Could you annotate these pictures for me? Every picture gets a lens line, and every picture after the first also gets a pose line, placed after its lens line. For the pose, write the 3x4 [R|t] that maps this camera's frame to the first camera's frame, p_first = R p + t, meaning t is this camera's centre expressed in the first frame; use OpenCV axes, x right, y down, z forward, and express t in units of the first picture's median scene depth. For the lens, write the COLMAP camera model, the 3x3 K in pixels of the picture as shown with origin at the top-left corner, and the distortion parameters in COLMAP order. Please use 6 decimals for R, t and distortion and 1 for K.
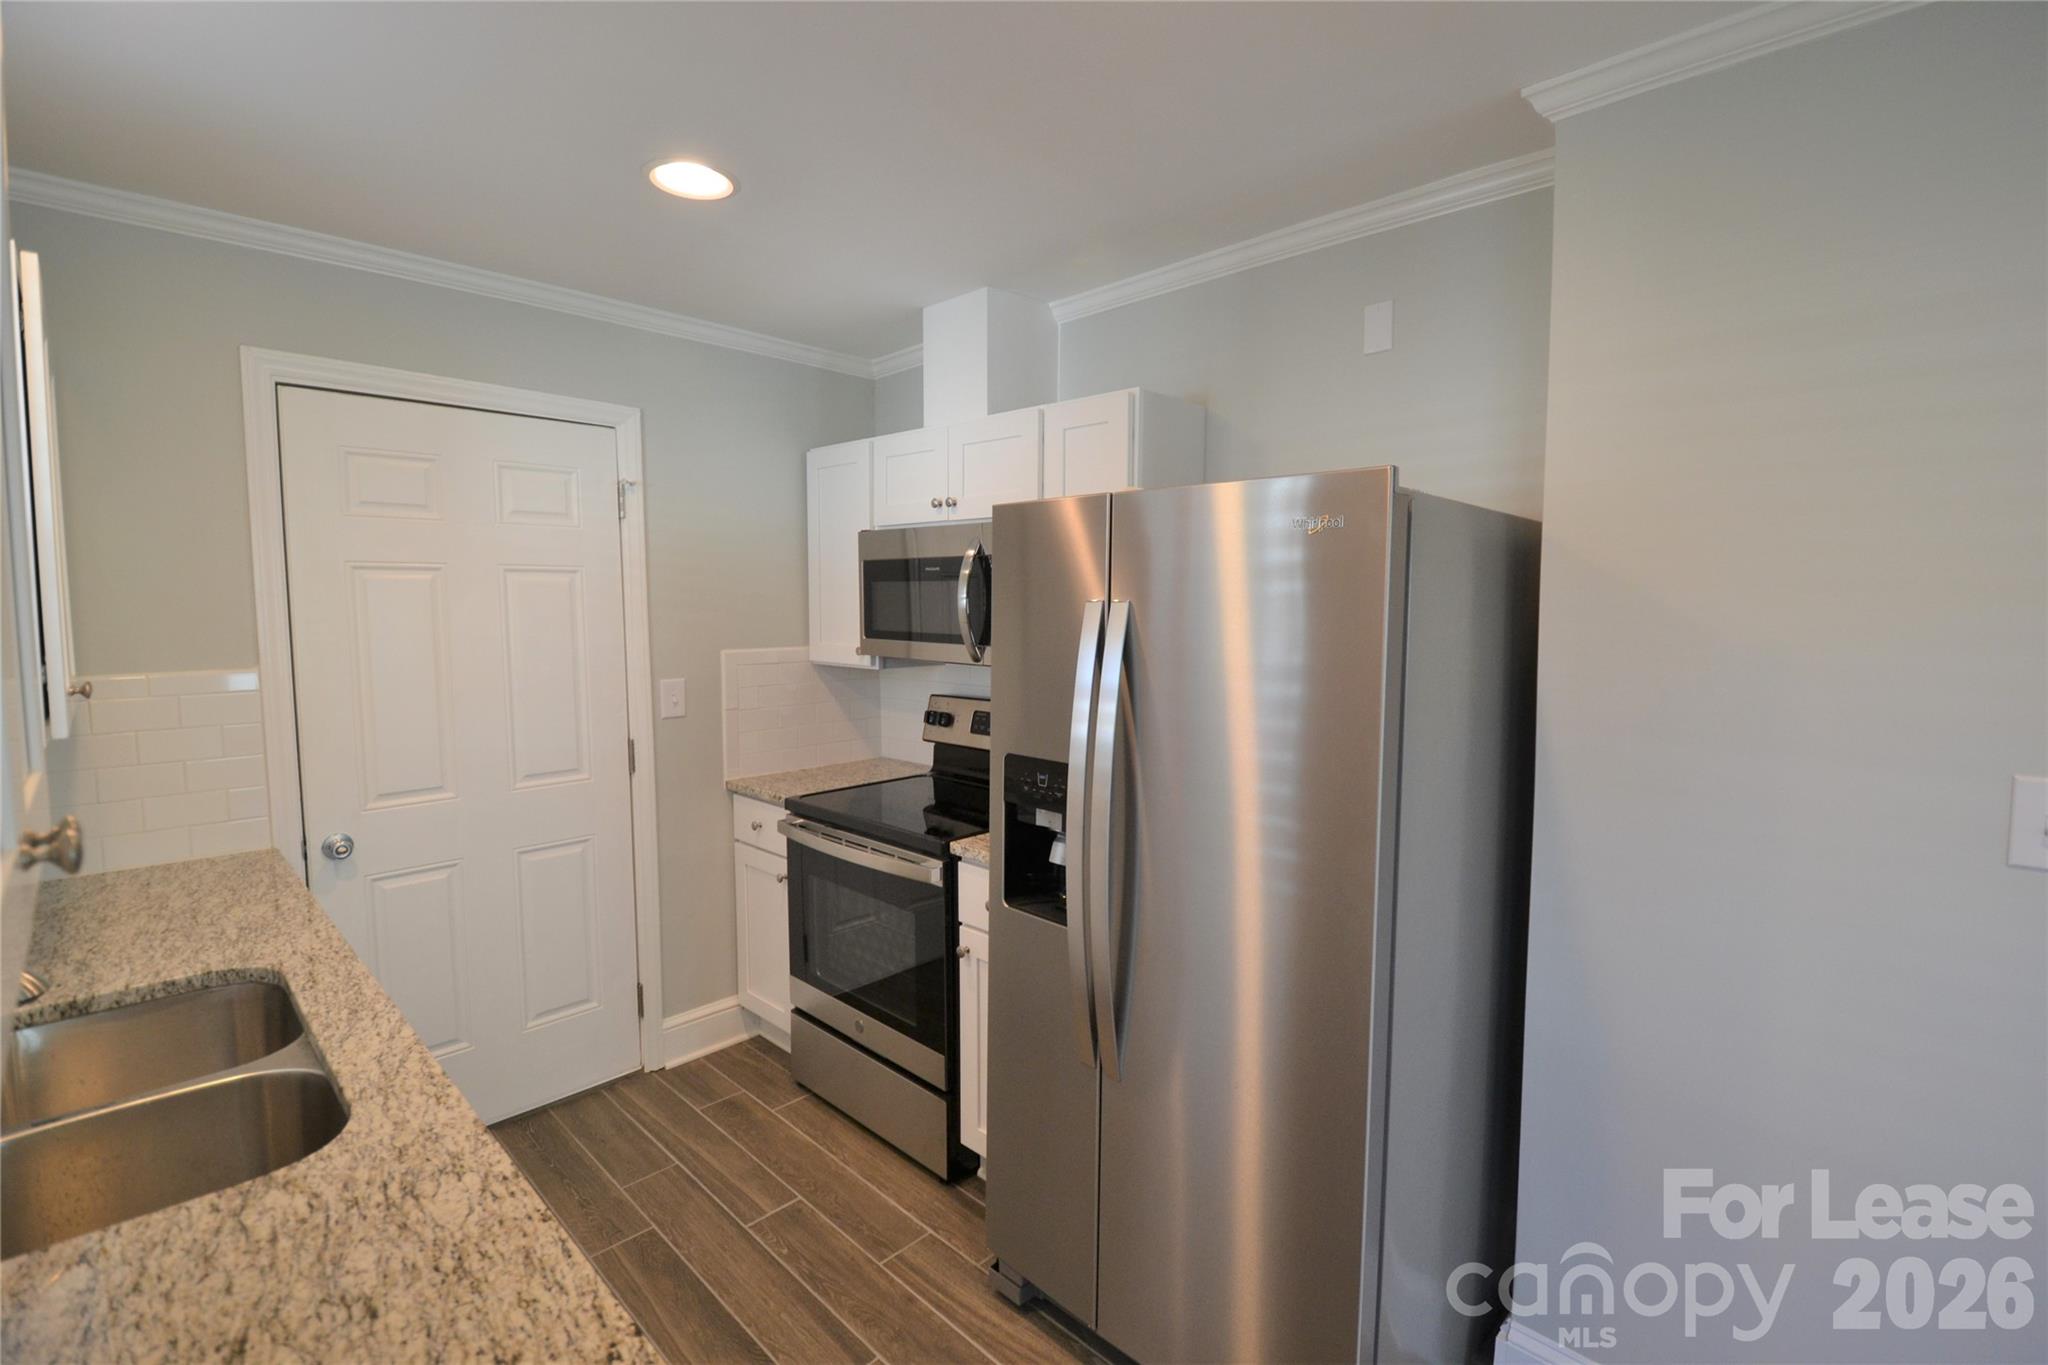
lens RADIAL K [[909.1, 0, 1033.4], [0, 909.1, 667.1], [0, 0, 1]] dist [0.000626, -0.014220]
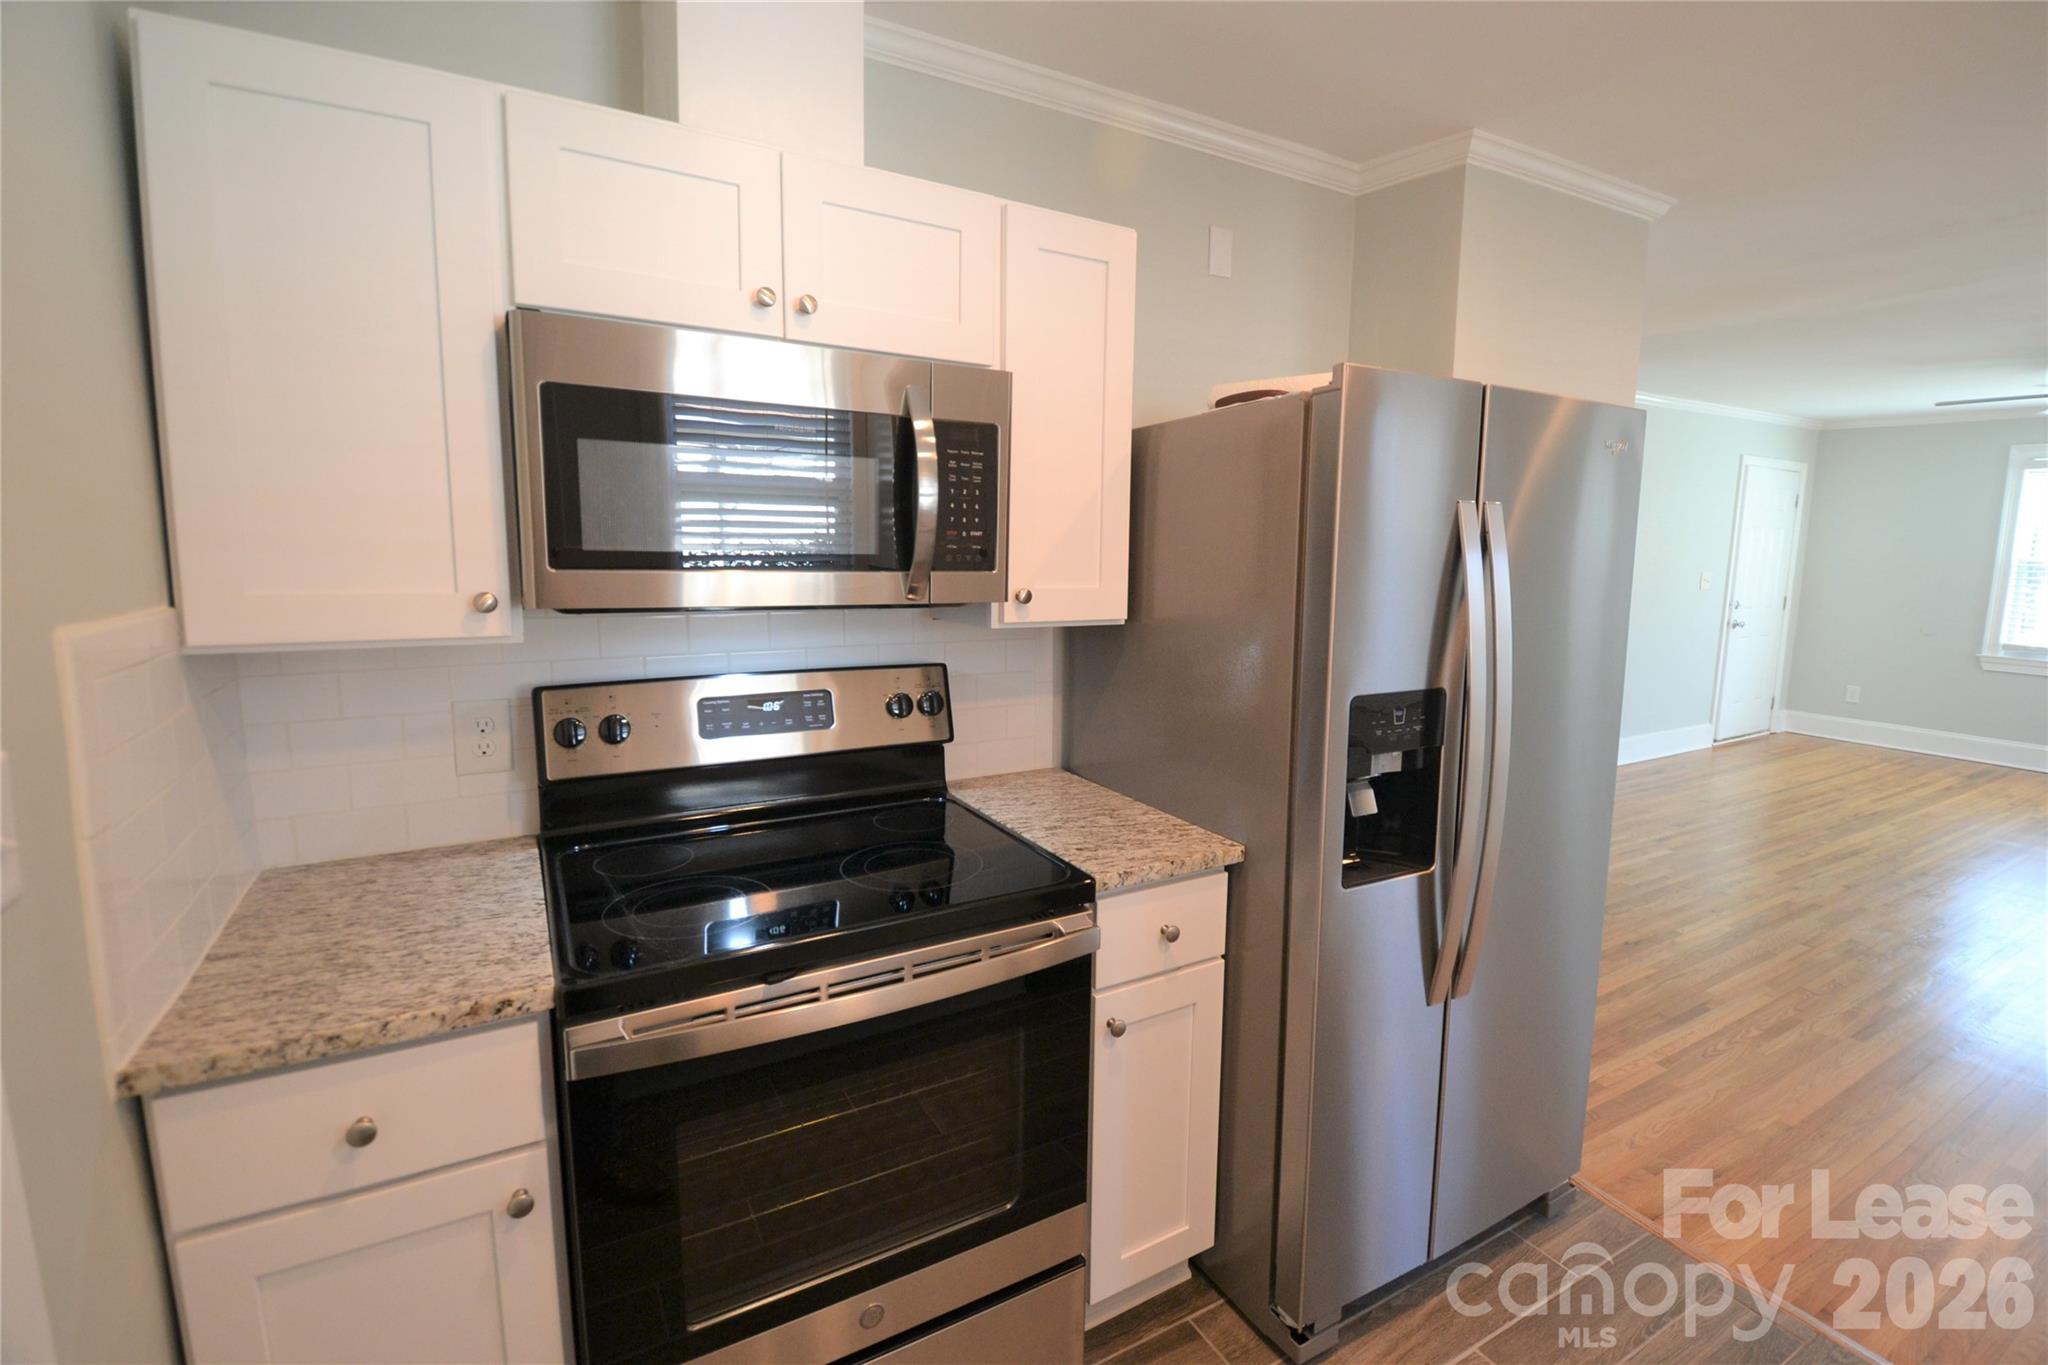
lens RADIAL K [[909.1, 0, 1033.4], [0, 909.1, 667.1], [0, 0, 1]] dist [0.000626, -0.014220]
pose [[0.285958, -0.121096, 0.950560, -0.727369], [0.057951, 0.992352, 0.108987, -0.026040], [-0.956488, 0.023920, 0.290789, 0.900545]]
